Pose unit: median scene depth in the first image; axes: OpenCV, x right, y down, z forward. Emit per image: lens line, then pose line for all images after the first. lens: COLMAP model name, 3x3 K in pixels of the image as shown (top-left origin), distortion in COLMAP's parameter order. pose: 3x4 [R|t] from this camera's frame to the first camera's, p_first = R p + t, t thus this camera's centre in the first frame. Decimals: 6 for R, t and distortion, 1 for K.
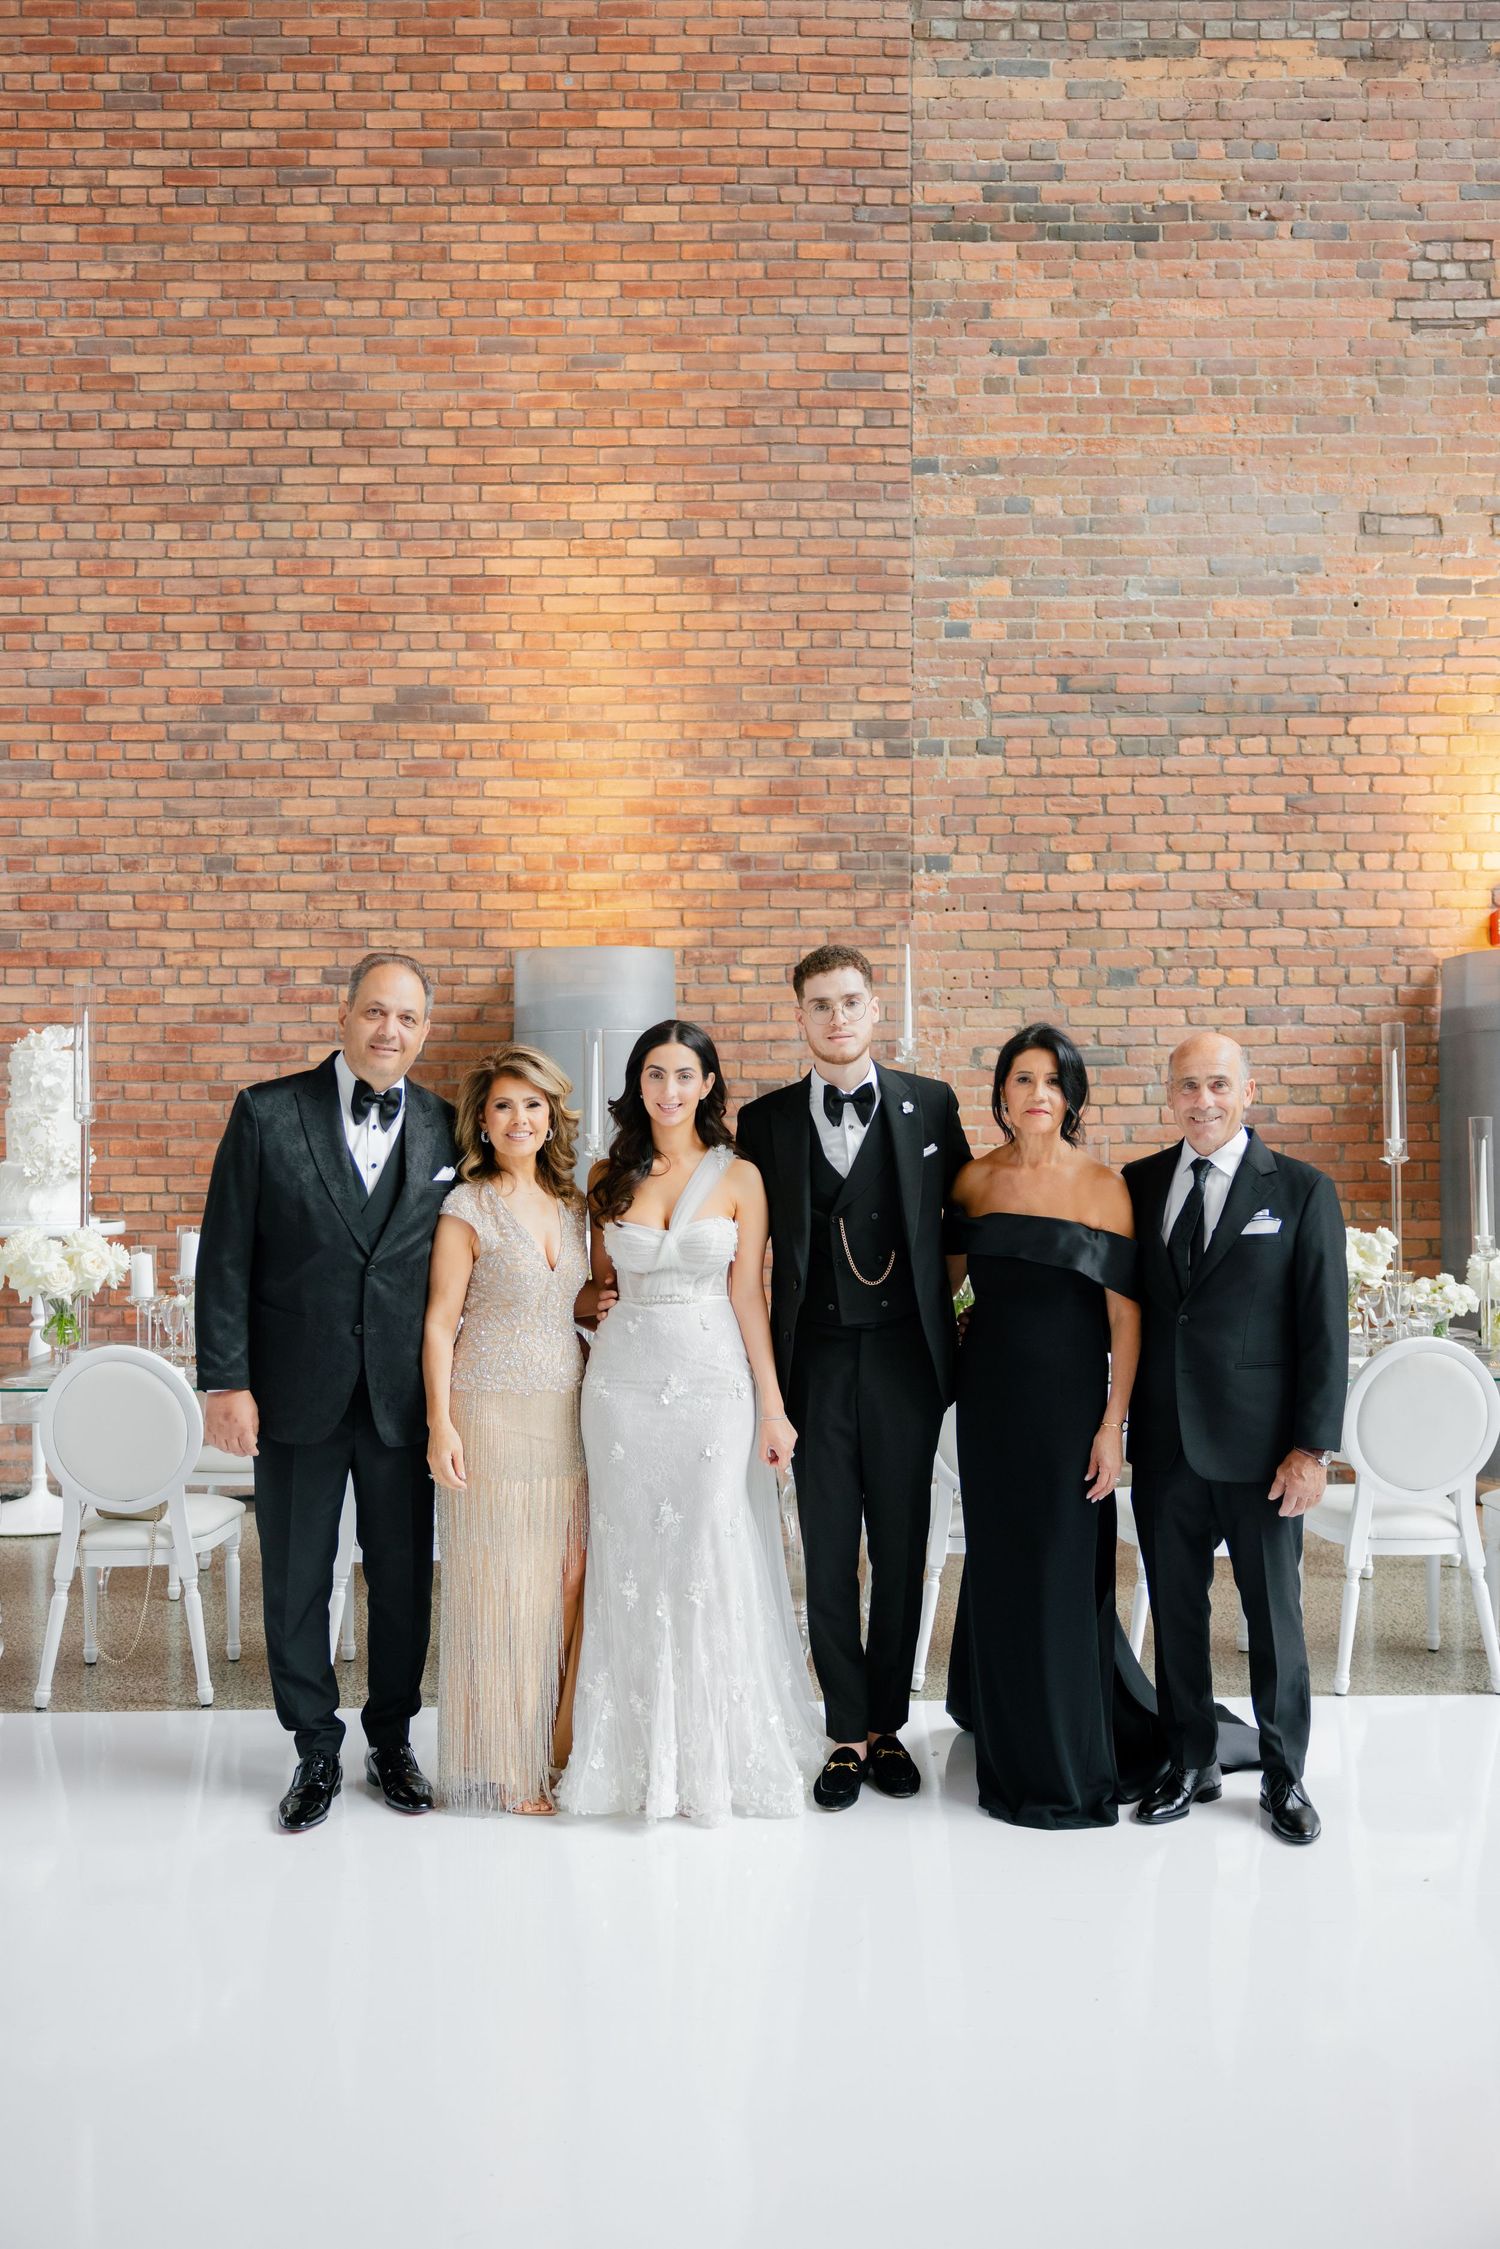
lens RADIAL K [[2184.6, 0, 755.1], [0, 2184.6, 1132.5], [0, 0, 1]] dist [-0.005121, 0.000000]
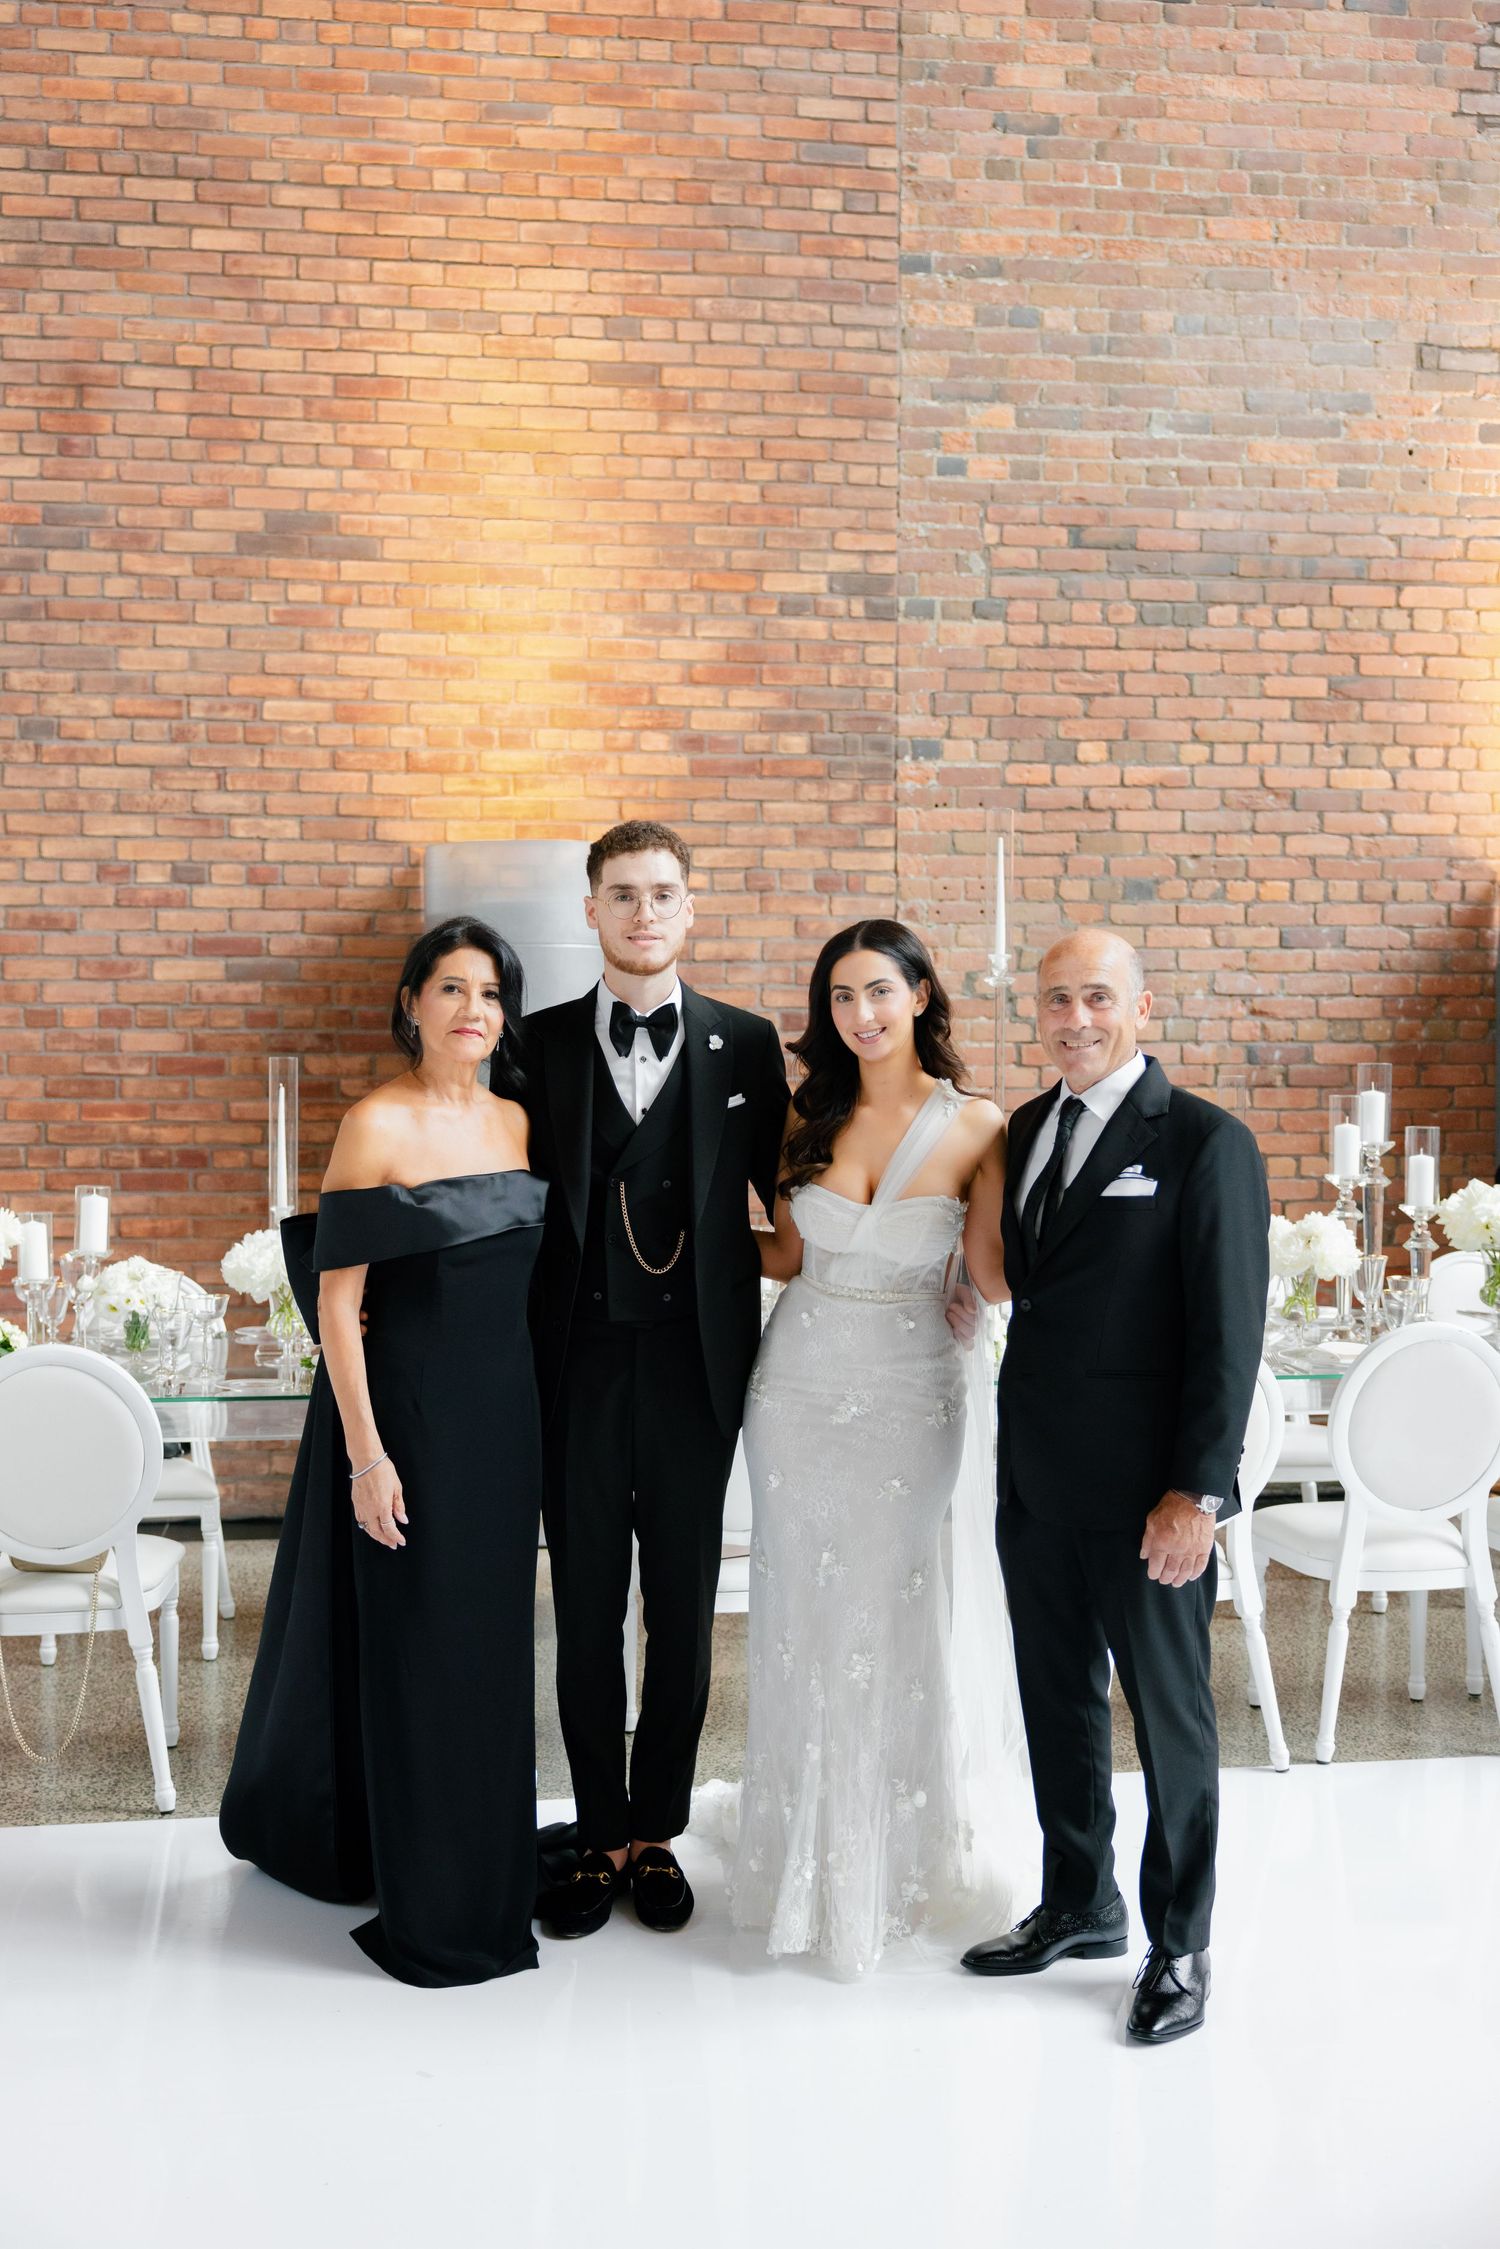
lens RADIAL K [[2461.7, 0, 728.0], [0, 2461.7, 1132.9], [0, 0, 1]] dist [0.020134, 0.000000]
pose [[0.990671, 0.001197, 0.136269, -0.119142], [-0.004521, 0.999700, 0.024083, 0.000675], [-0.136199, -0.024474, 0.990379, 0.078320]]
